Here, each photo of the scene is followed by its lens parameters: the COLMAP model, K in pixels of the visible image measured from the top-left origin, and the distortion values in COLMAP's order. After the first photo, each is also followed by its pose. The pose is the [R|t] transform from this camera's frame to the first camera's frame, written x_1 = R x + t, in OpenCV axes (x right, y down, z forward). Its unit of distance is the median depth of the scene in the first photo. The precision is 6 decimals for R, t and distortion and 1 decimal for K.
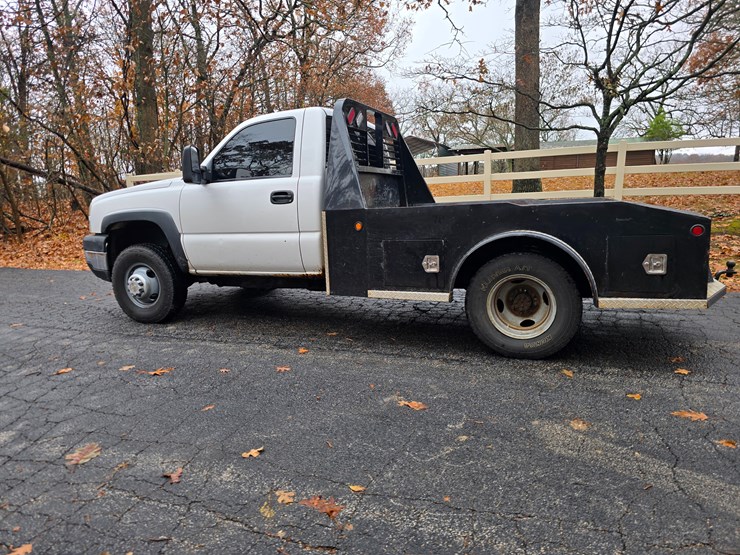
lens RADIAL K [[497.0, 0, 361.3], [0, 497.0, 275.4], [0, 0, 1]] dist [0.064000, -0.056240]
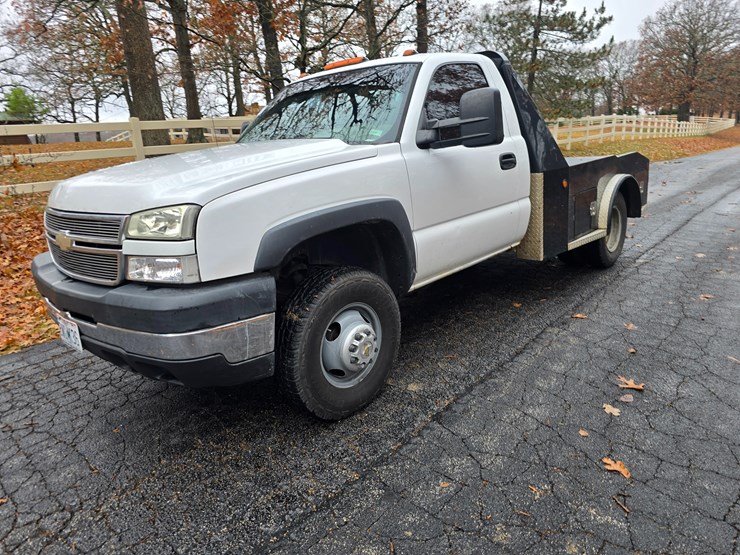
lens RADIAL K [[506.9, 0, 363.2], [0, 506.9, 272.3], [0, 0, 1]] dist [0.051508, -0.040905]
pose [[0.355943, -0.226236, 0.906709, -1.113185], [0.202121, 0.965925, 0.161666, -0.171209], [-0.912388, 0.125721, 0.389541, 0.951999]]
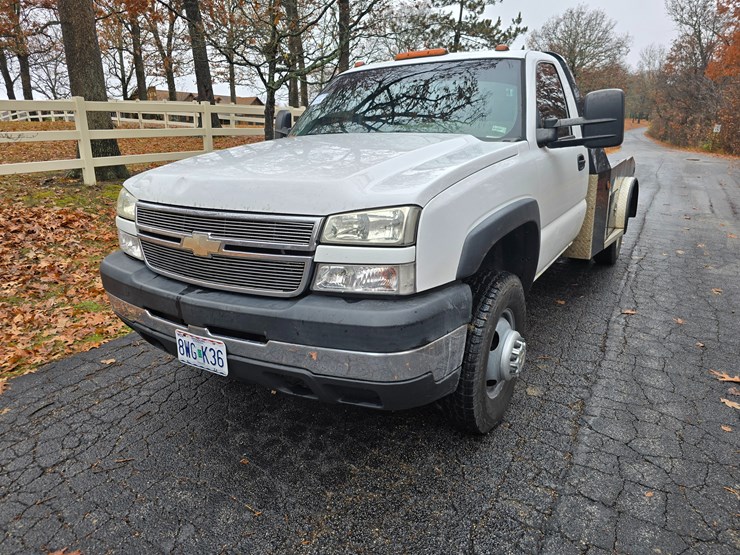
lens RADIAL K [[498.0, 0, 363.9], [0, 498.0, 274.3], [0, 0, 1]] dist [0.050615, -0.040271]
pose [[0.172542, -0.247086, 0.953508, -1.138647], [0.175119, 0.960300, 0.217158, -0.234213], [-0.969310, 0.129508, 0.208961, 1.257320]]
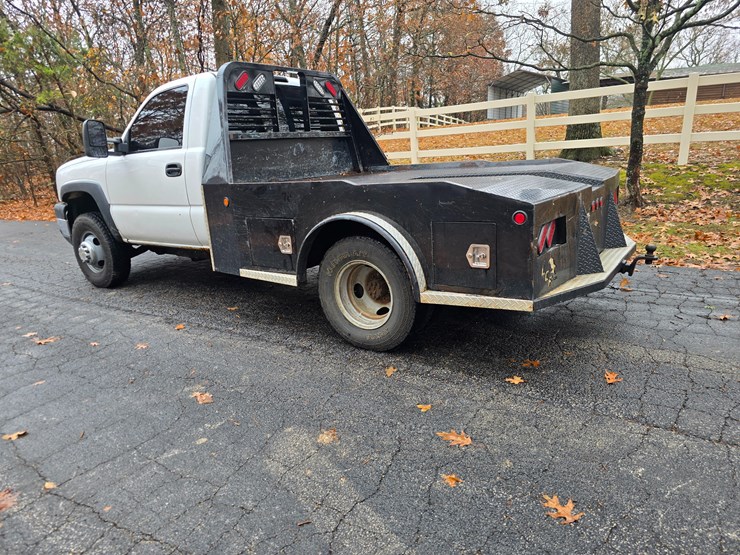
lens RADIAL K [[500.7, 0, 363.4], [0, 500.7, 271.0], [0, 0, 1]] dist [0.055390, -0.047174]
pose [[0.973937, 0.027783, -0.225112, 0.454823], [-0.005388, 0.995024, 0.099494, -0.062134], [0.226756, -0.095688, 0.969240, 0.102482]]
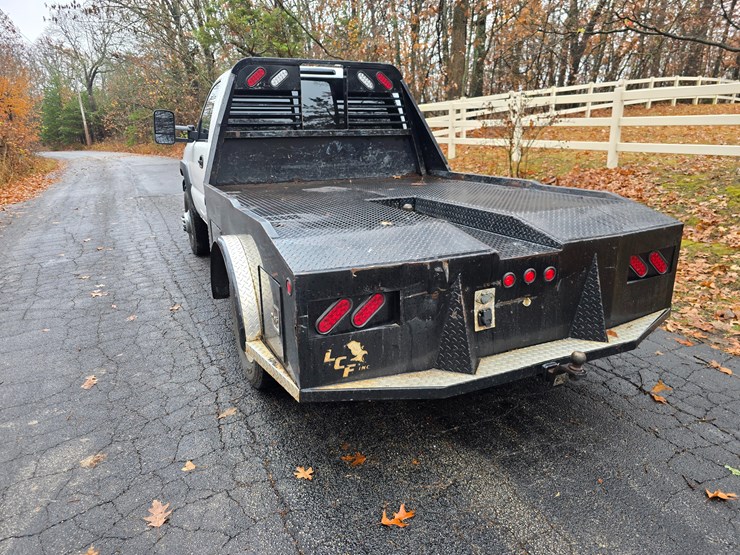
lens RADIAL K [[506.9, 0, 364.2], [0, 506.9, 279.6], [0, 0, 1]] dist [0.051292, -0.051812]
pose [[0.733262, 0.224745, -0.641730, 0.872755], [-0.120185, 0.971774, 0.203004, -0.182793], [0.669240, -0.071729, 0.739576, 0.433283]]
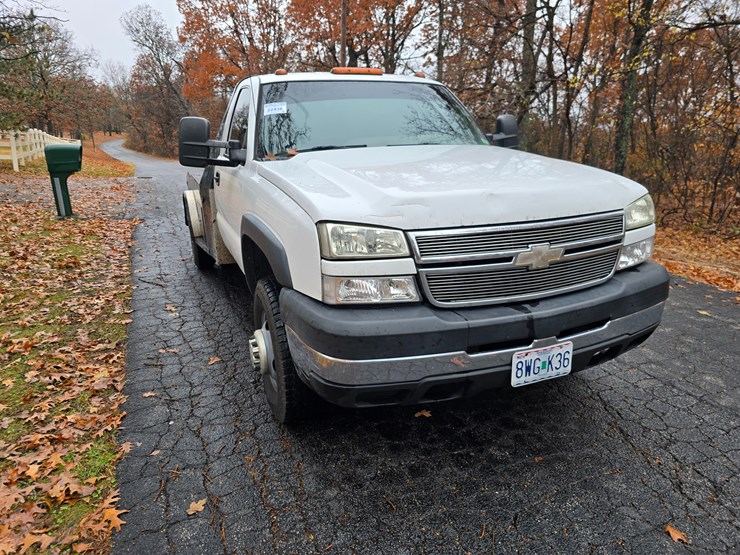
lens RADIAL K [[498.0, 0, 363.9], [0, 498.0, 274.3], [0, 0, 1]] dist [0.050615, -0.040271]
pose [[-0.697326, -0.156073, 0.699556, -0.905537], [0.151777, 0.921718, 0.356931, -0.376485], [-0.700500, 0.355074, -0.619049, 1.979194]]
